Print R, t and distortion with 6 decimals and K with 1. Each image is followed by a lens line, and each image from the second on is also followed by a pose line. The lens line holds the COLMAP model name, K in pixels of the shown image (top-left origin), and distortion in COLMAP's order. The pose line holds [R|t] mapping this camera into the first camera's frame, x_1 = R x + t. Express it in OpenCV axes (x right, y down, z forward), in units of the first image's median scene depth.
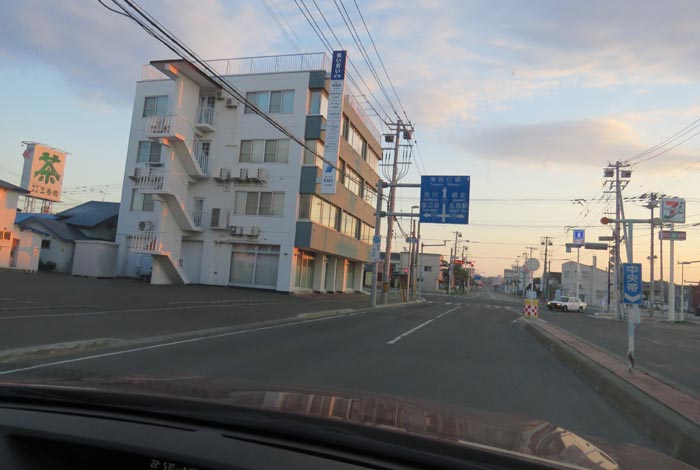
lens RADIAL K [[474.5, 0, 350.0], [0, 474.5, 235.0], [0, 0, 1]] dist [0.007705, 0.001645]
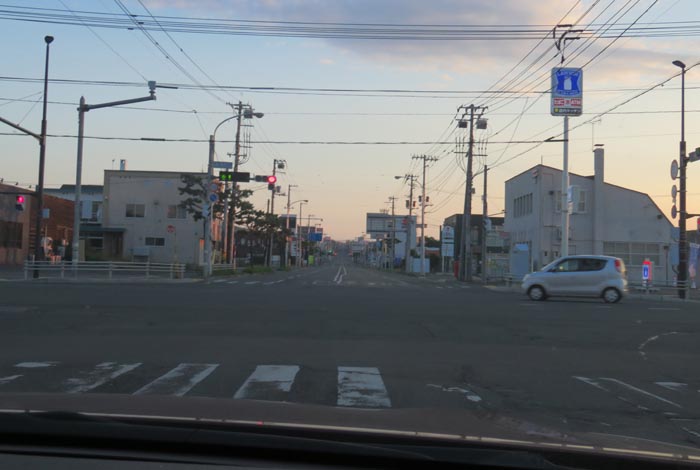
lens RADIAL K [[761.7, 0, 350.0], [0, 761.7, 235.0], [0, 0, 1]] dist [-0.001951, -0.001308]
pose [[0.958662, -0.035166, 0.282364, 0.154497], [0.014753, 0.997142, 0.074098, 0.058467], [-0.284163, -0.066869, 0.956441, 0.457919]]
